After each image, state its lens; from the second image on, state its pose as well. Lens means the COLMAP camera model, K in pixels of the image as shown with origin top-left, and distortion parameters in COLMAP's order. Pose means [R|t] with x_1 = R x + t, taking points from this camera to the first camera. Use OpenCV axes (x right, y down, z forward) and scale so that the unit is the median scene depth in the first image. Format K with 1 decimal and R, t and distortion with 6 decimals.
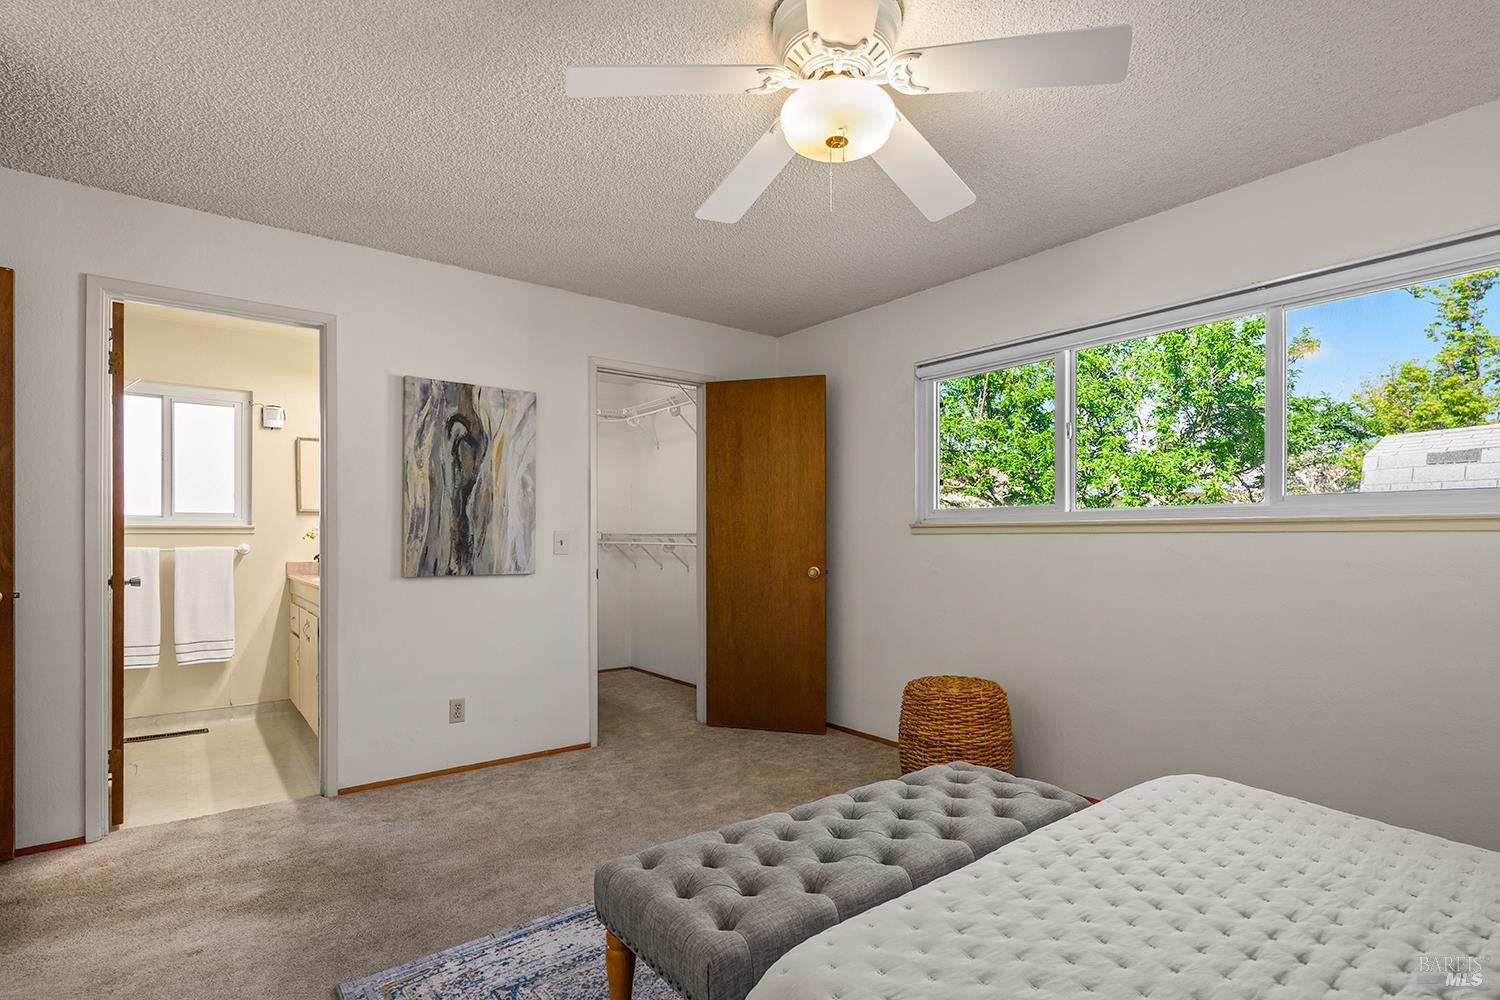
lens RADIAL K [[730.8, 0, 748.5], [0, 730.8, 542.4], [0, 0, 1]] dist [0.005292, 0.000547]
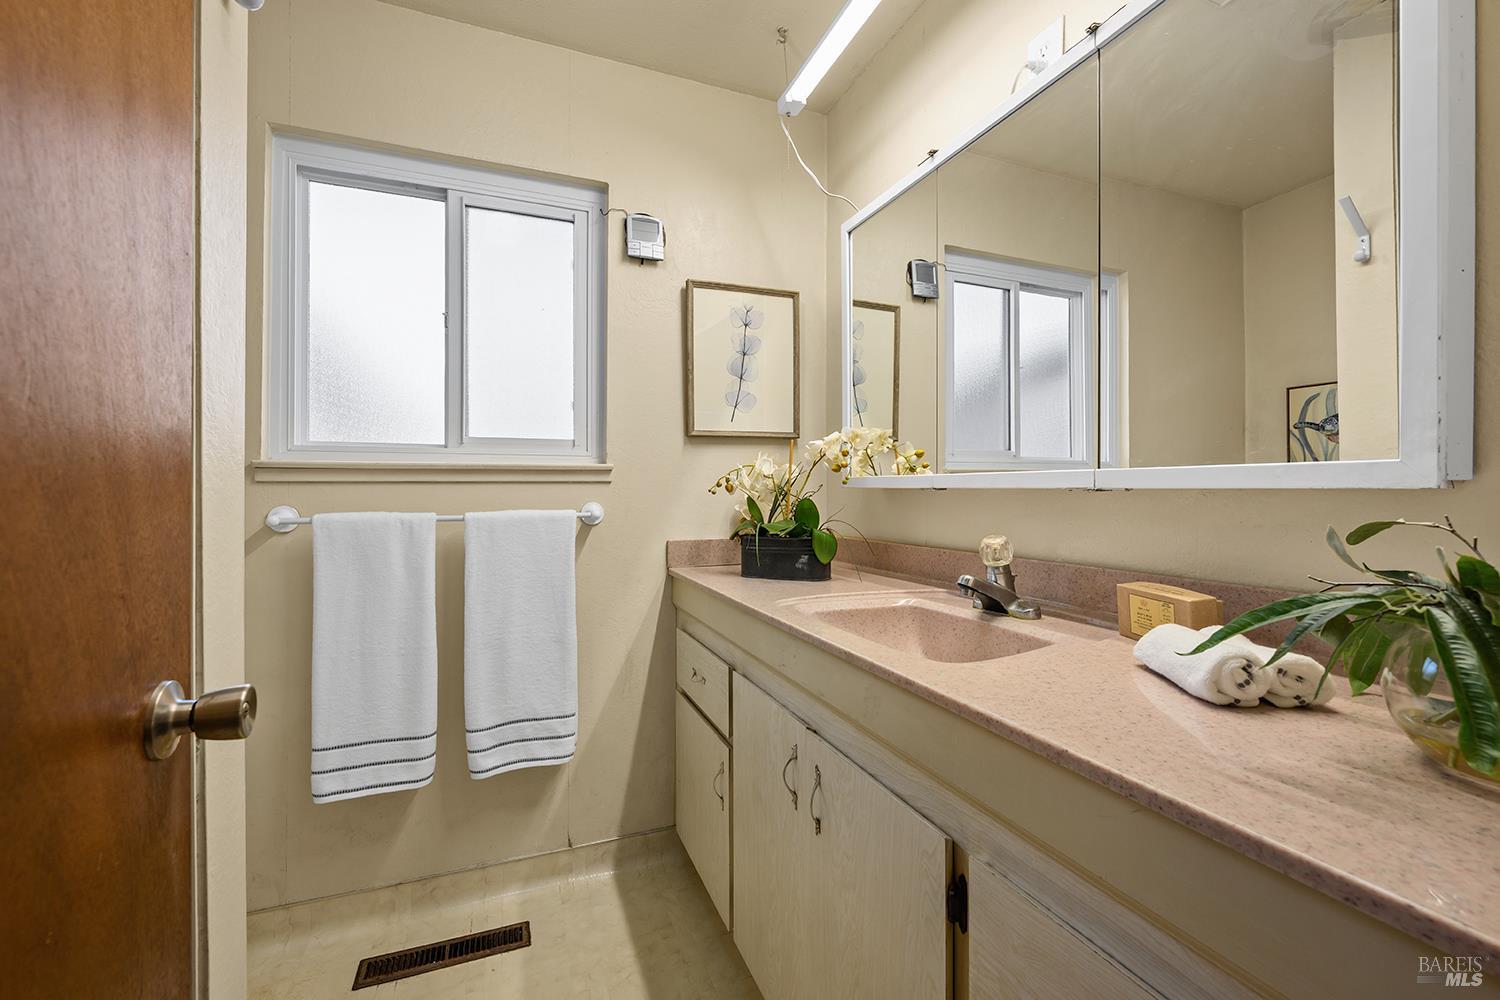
lens RADIAL K [[619.4, 0, 749.2], [0, 619.4, 493.3], [0, 0, 1]] dist [-0.003835, -0.000040]
pose [[0.961042, -0.000102, -0.276403, -0.482621], [-0.000846, 0.999994, -0.003310, -0.003109], [0.276402, 0.003415, 0.961036, 0.646115]]
